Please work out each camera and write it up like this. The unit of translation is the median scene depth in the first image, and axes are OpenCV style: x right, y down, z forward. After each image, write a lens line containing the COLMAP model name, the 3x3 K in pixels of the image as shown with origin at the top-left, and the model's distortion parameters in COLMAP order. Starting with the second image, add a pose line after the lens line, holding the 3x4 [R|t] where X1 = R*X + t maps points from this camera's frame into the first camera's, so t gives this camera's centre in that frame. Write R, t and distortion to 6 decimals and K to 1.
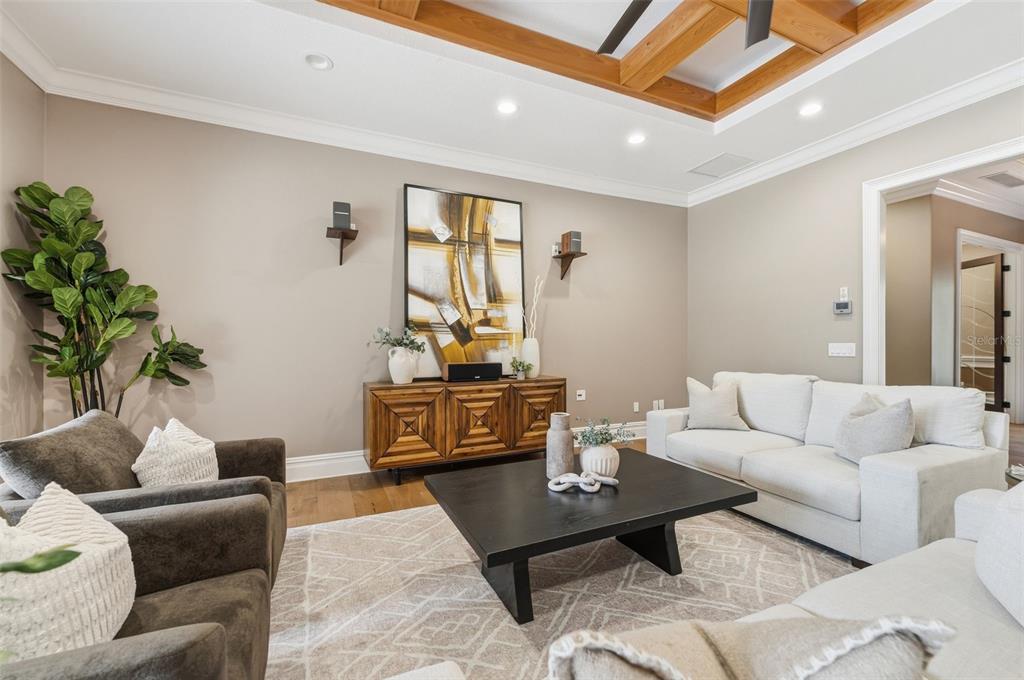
lens RADIAL K [[422.7, 0, 511.8], [0, 422.7, 343.1], [0, 0, 1]] dist [-0.002418, 0.001907]
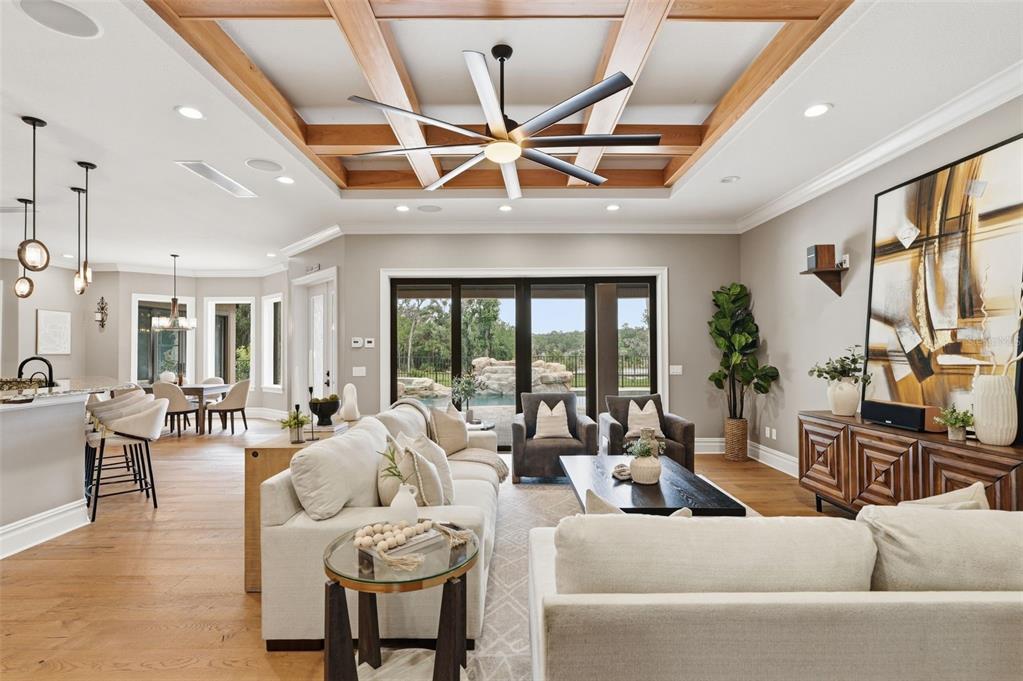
lens RADIAL K [[485.5, 0, 517.1], [0, 485.5, 344.9], [0, 0, 1]] dist [-0.003845, -0.000333]
pose [[-0.410937, -0.009505, -0.911614, 0.950028], [-0.004452, 0.999955, -0.008419, -0.046202], [0.911653, 0.000599, -0.410961, 0.702161]]
